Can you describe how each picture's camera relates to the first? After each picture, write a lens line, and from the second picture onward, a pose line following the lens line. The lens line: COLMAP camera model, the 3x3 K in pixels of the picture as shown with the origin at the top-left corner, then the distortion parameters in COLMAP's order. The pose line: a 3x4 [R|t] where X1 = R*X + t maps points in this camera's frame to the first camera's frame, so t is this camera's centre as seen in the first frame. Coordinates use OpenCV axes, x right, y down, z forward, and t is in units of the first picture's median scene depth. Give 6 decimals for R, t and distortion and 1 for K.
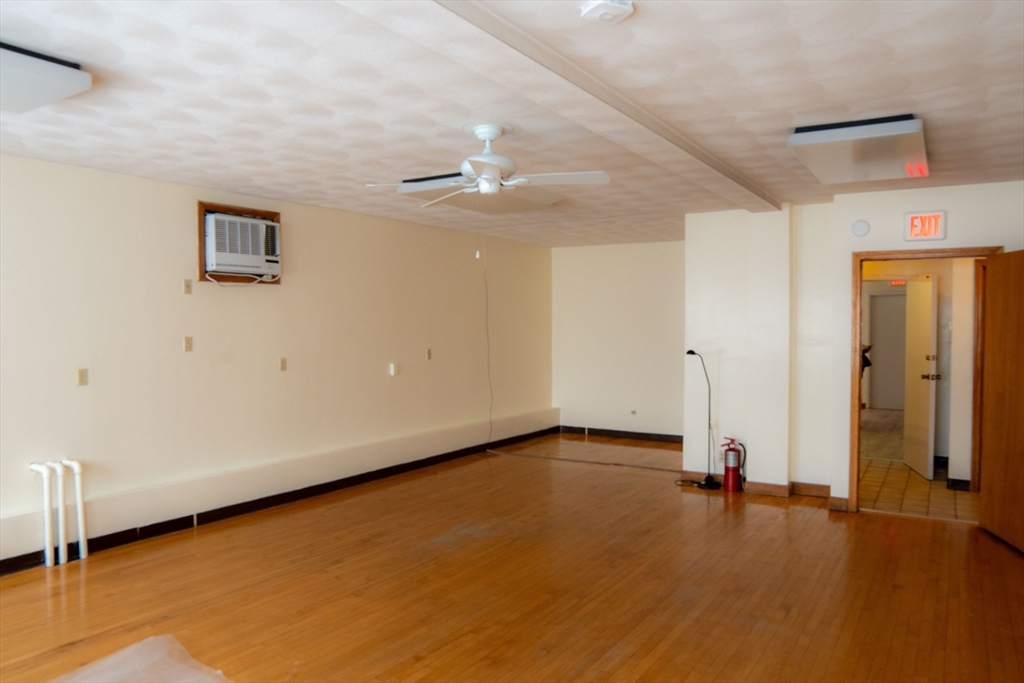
lens RADIAL K [[721.1, 0, 511.7], [0, 721.1, 344.0], [0, 0, 1]] dist [-0.091437, 0.058838]
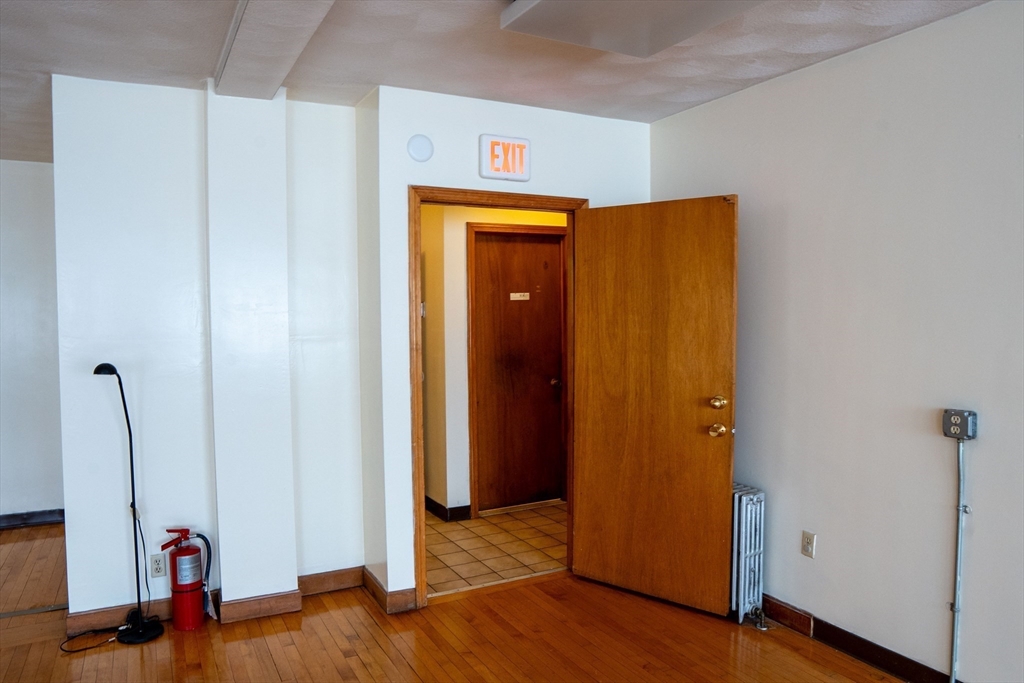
lens RADIAL K [[721.1, 0, 513.7], [0, 721.1, 343.4], [0, 0, 1]] dist [-0.091437, 0.058838]
pose [[0.500389, -0.046092, 0.864573, -0.008627], [0.036527, 0.998817, 0.032108, -0.010533], [-0.865030, 0.015514, 0.501480, 0.551805]]
